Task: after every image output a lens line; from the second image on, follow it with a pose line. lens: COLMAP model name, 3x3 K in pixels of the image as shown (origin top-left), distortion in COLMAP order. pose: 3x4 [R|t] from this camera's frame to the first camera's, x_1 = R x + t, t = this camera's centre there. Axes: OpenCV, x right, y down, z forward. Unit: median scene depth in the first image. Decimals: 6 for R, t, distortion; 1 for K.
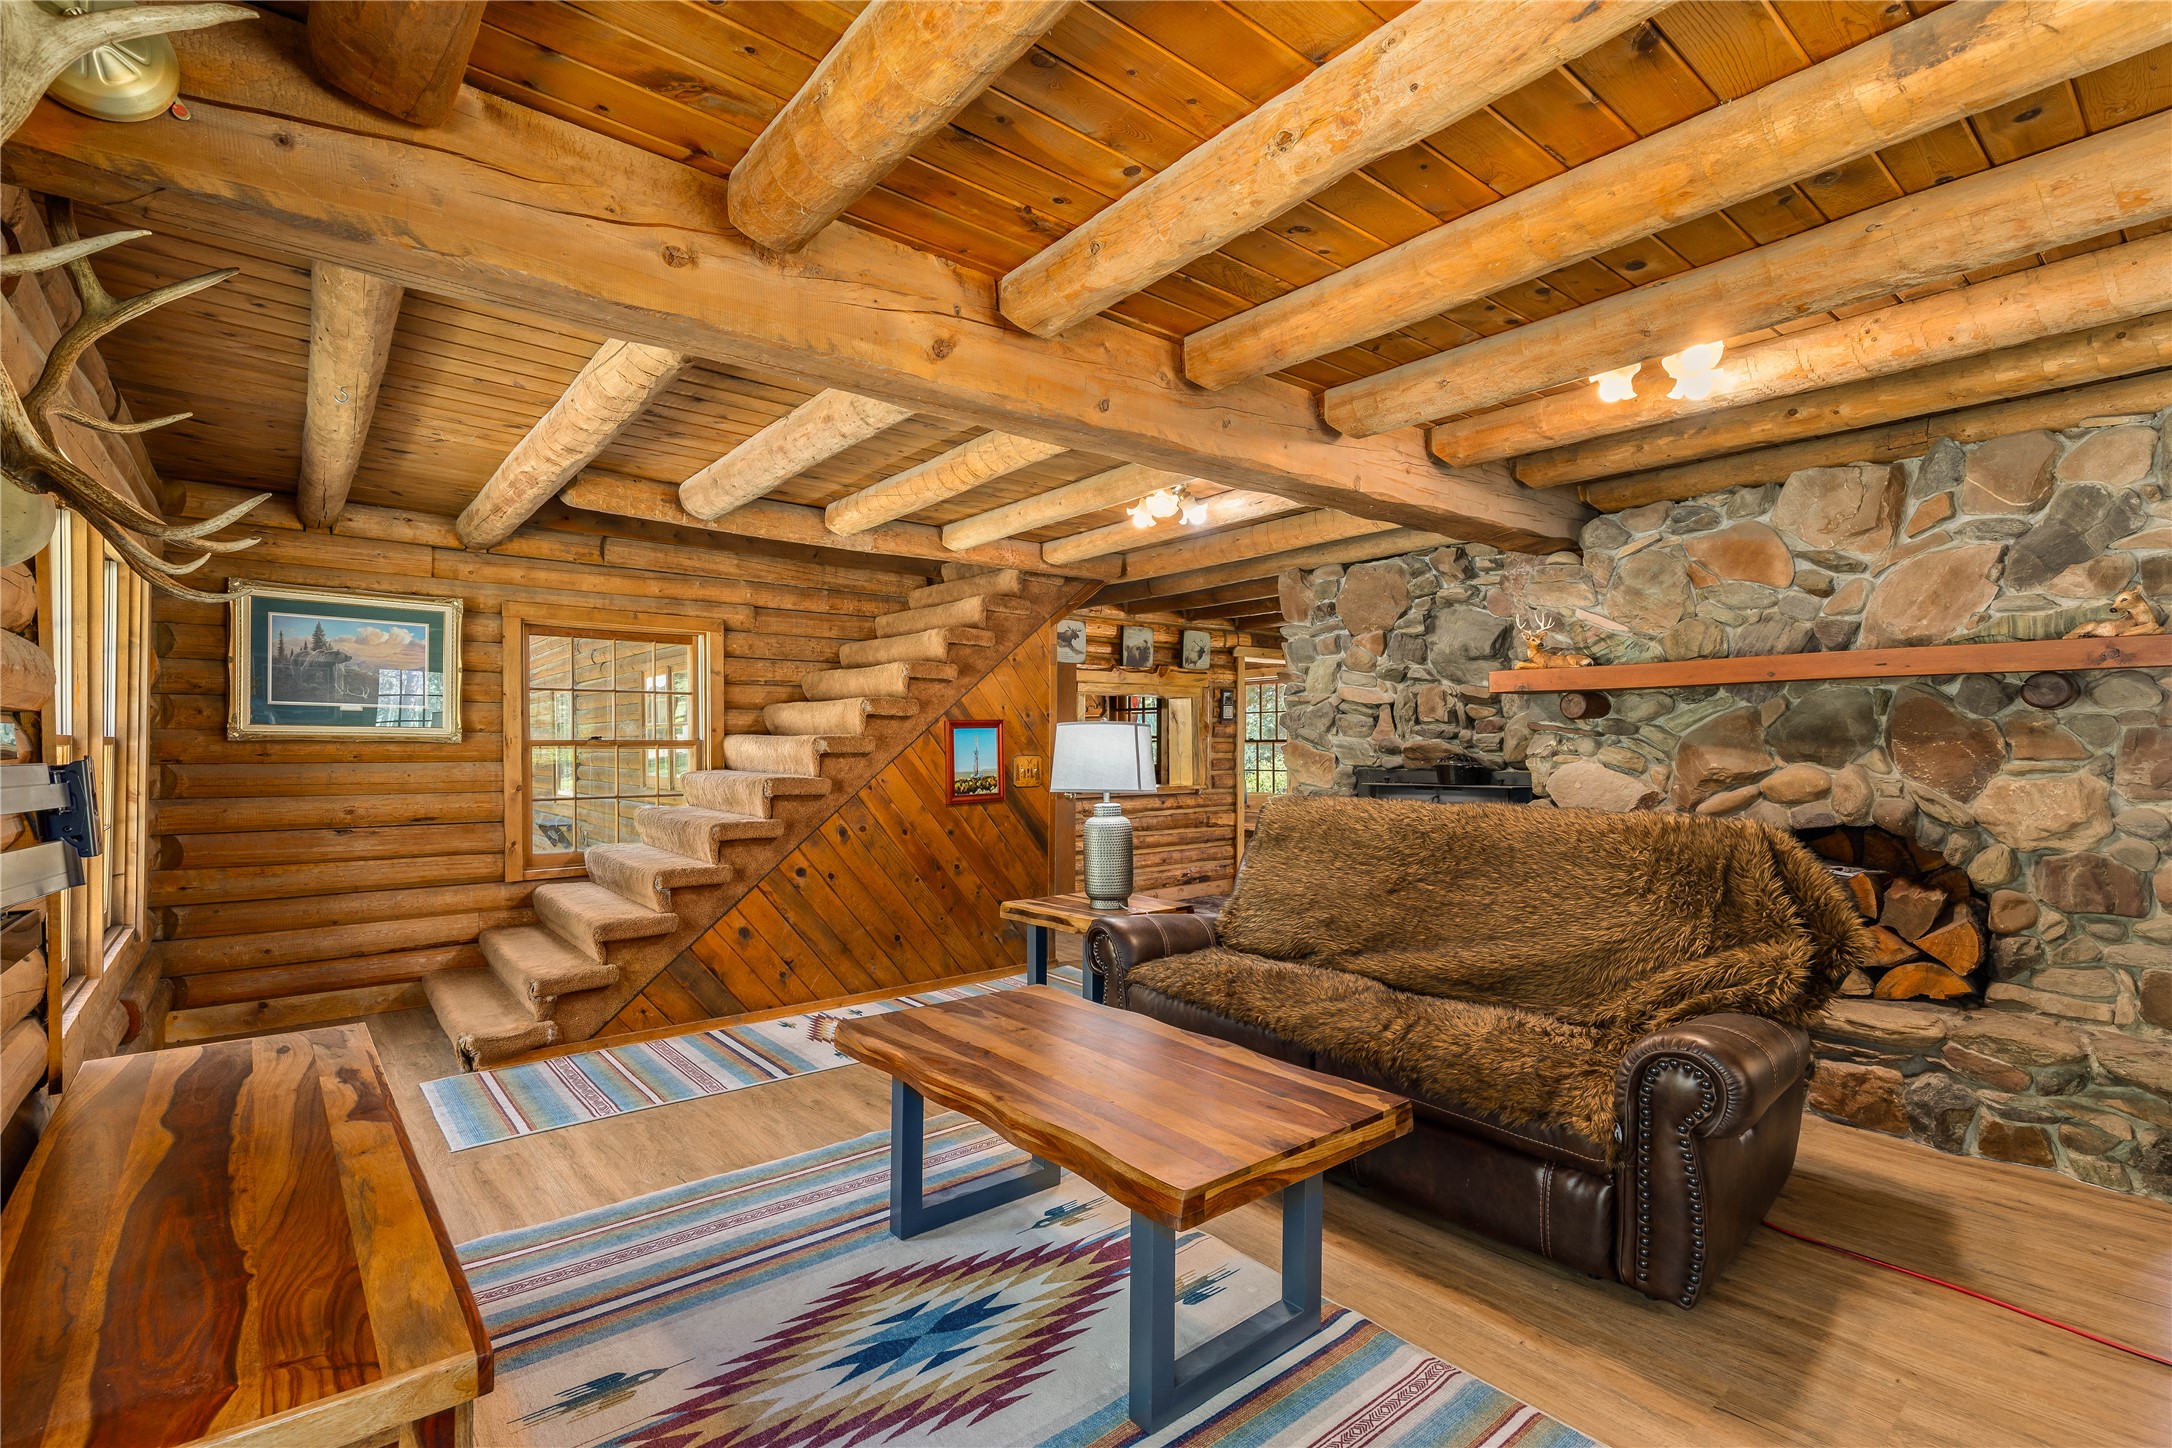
lens RADIAL K [[1002.8, 0, 1079.5], [0, 1002.8, 739.7], [0, 0, 1]] dist [0.002943, 0.000291]
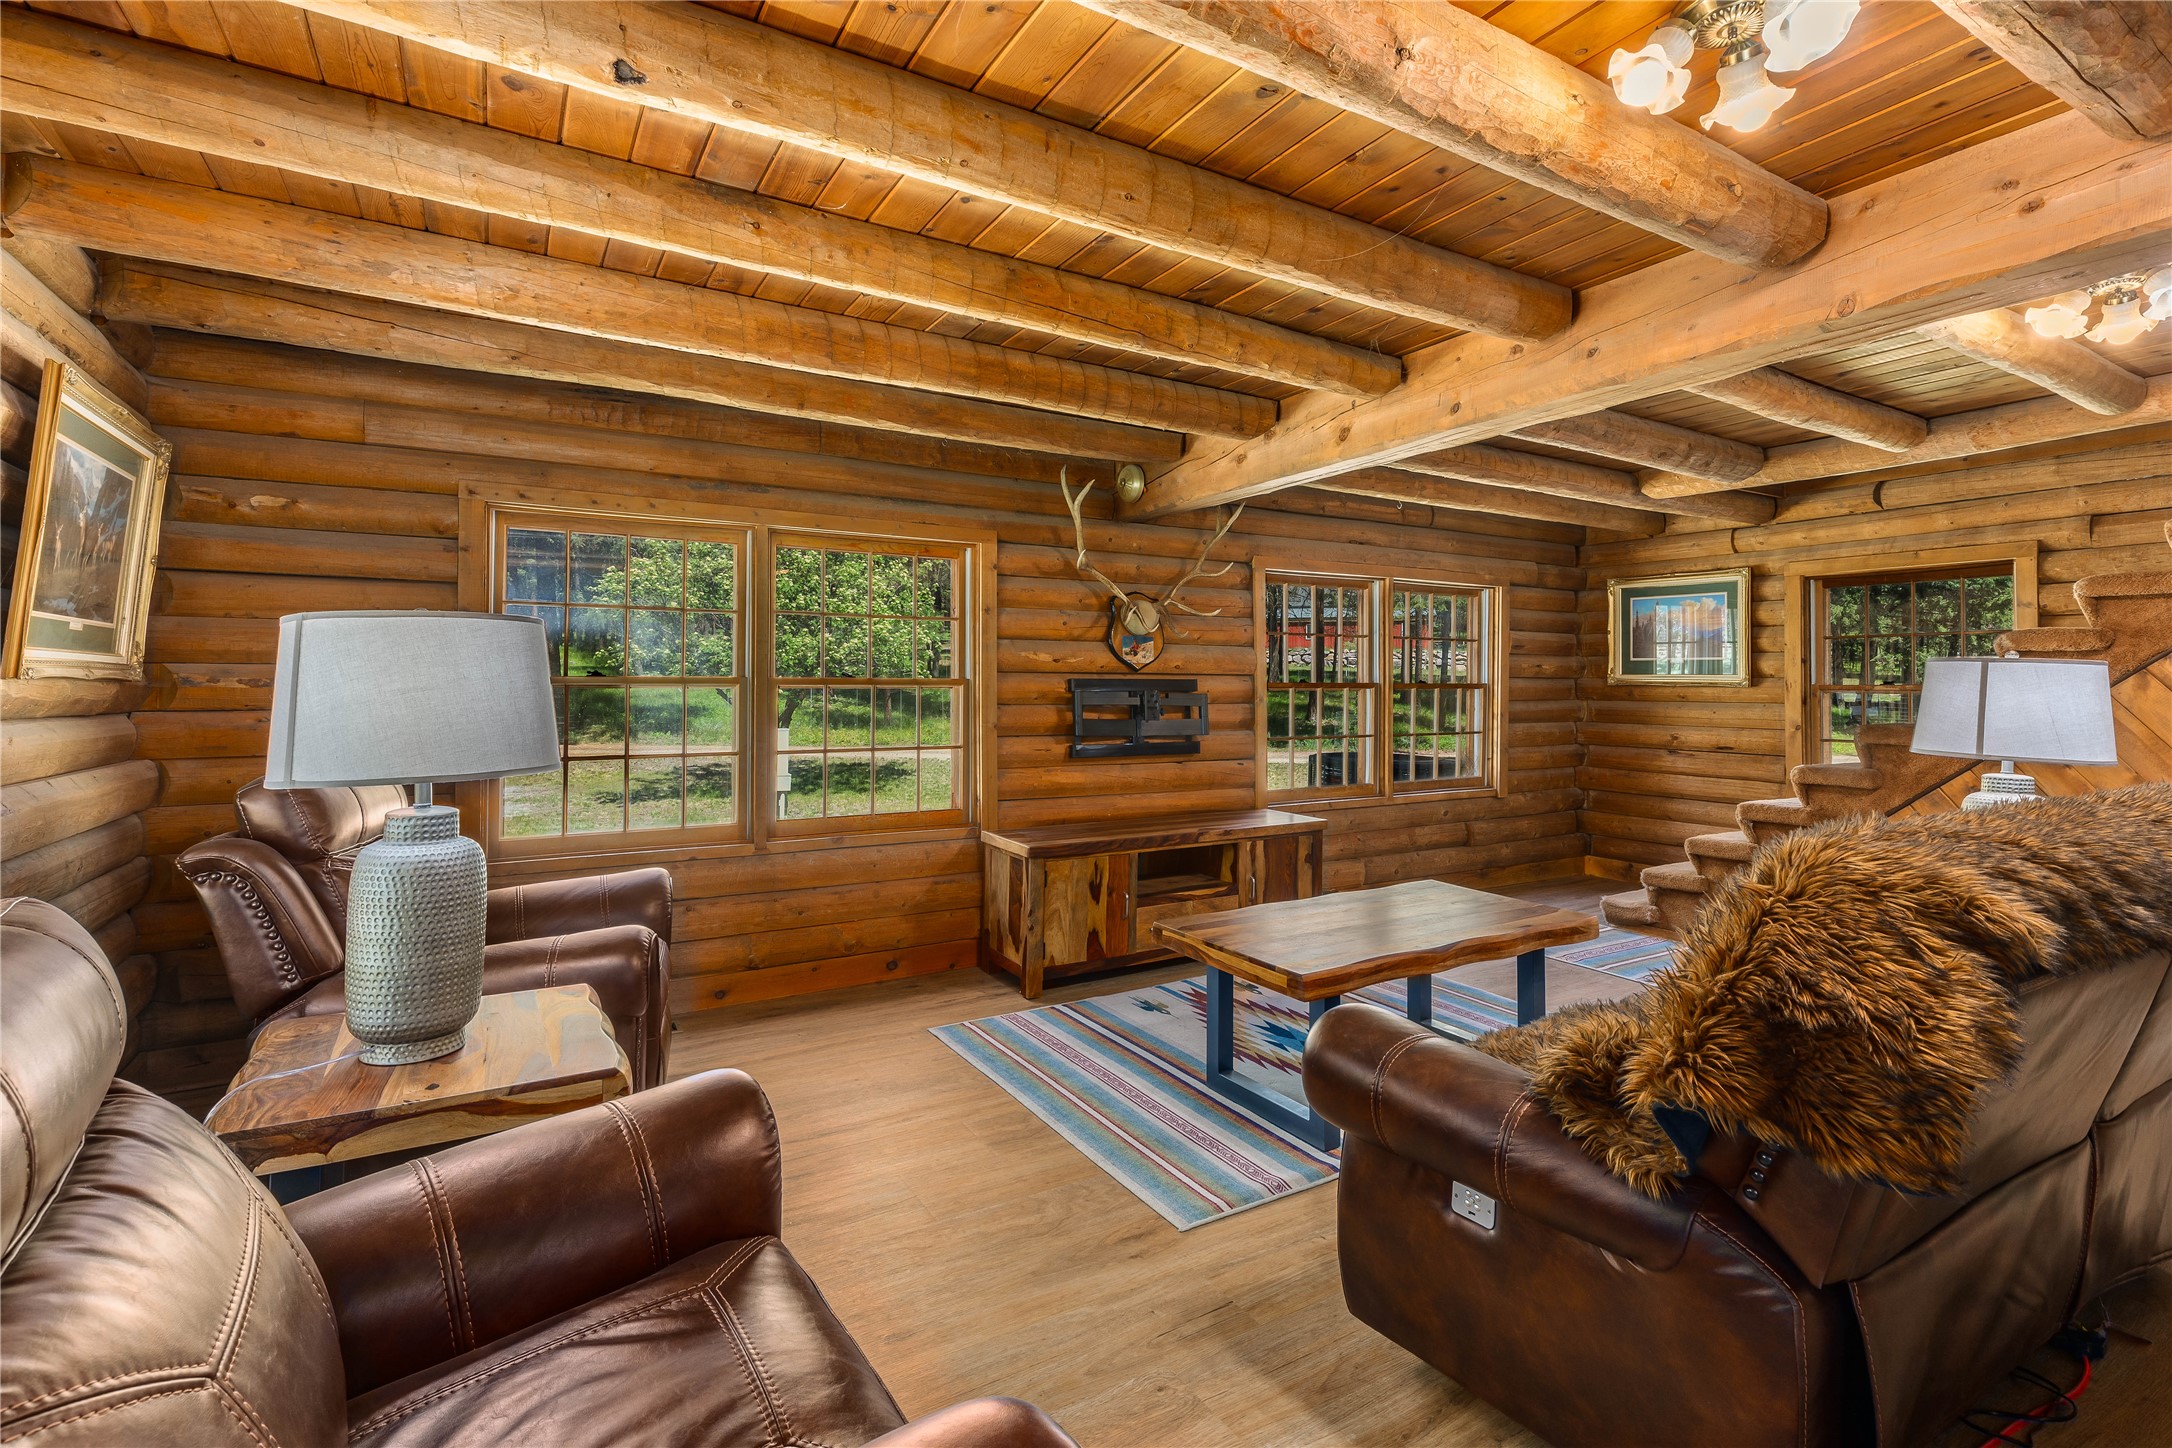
lens RADIAL K [[995.9, 0, 1104.8], [0, 995.9, 693.1], [0, 0, 1]] dist [0.002293, 0.000869]
pose [[-0.142519, 0.006673, -0.989770, 0.690591], [0.000244, 0.999977, 0.006706, 0.001814], [0.989792, 0.000714, -0.142517, 0.413673]]
